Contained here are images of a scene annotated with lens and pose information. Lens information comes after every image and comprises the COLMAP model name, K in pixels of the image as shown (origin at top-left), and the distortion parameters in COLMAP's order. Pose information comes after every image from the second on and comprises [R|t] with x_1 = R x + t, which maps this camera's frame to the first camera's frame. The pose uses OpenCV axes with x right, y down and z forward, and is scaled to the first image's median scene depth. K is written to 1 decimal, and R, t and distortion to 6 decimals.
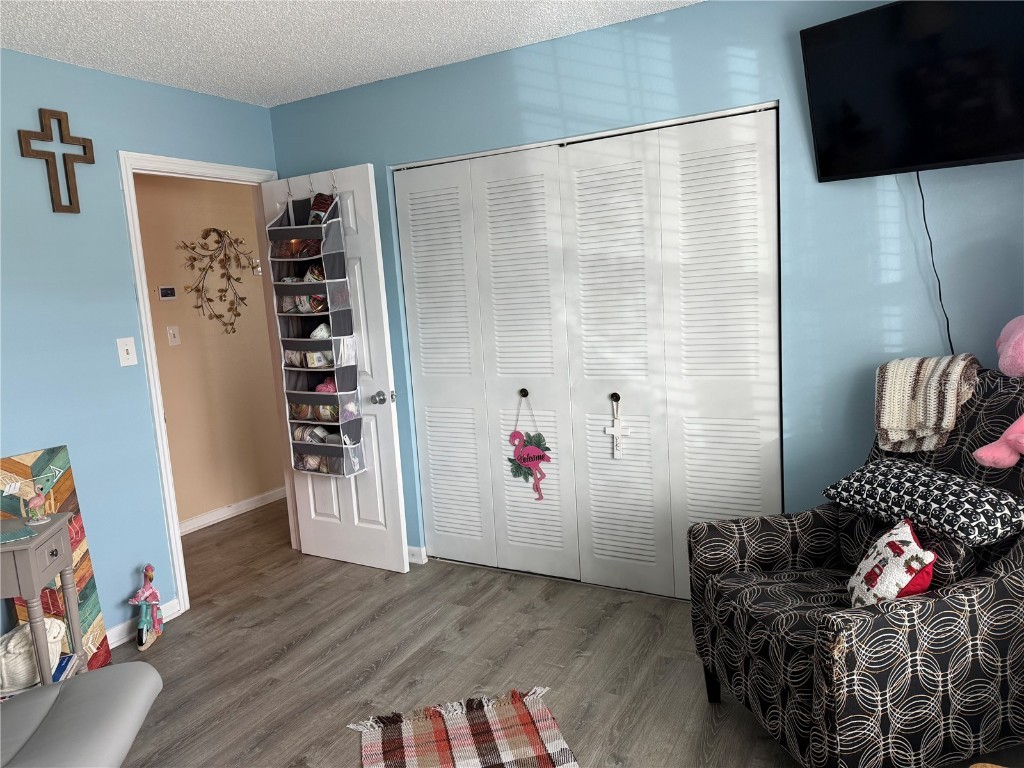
lens RADIAL K [[721.7, 0, 508.4], [0, 721.7, 380.7], [0, 0, 1]] dist [0.096249, -0.129011]
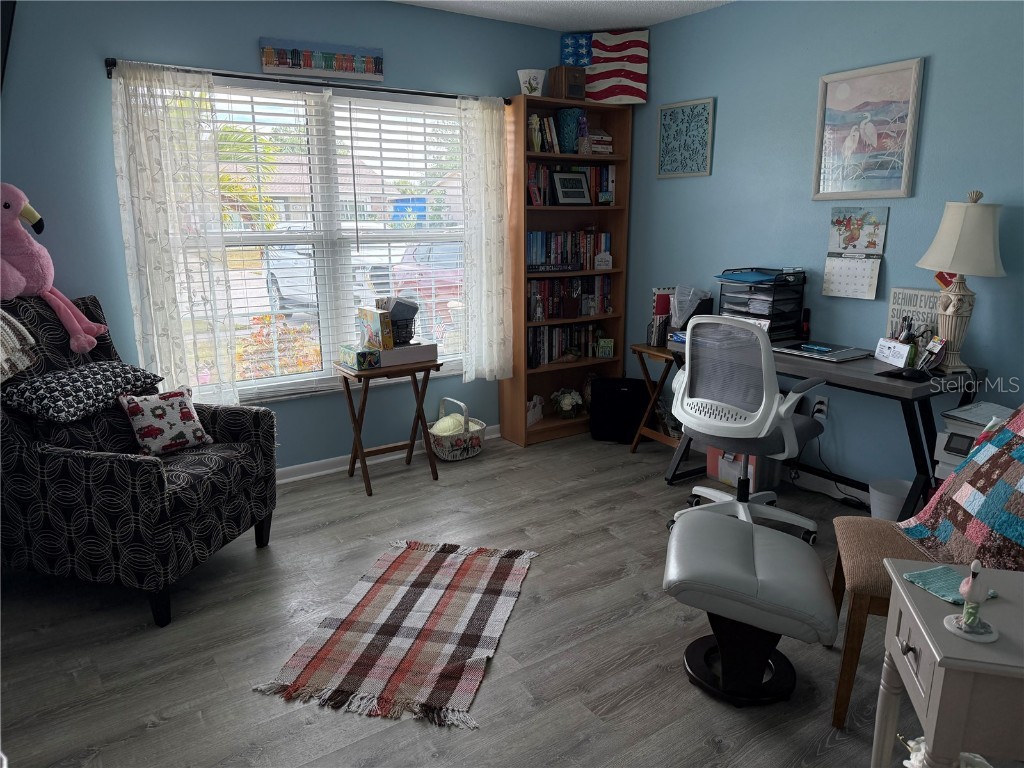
lens RADIAL K [[721.7, 0, 508.4], [0, 721.7, 380.7], [0, 0, 1]] dist [0.096249, -0.129011]
pose [[-0.893445, -0.033655, 0.447911, -0.638886], [0.122060, 0.941473, 0.314212, -0.158777], [-0.432271, 0.335403, -0.837046, 1.625953]]
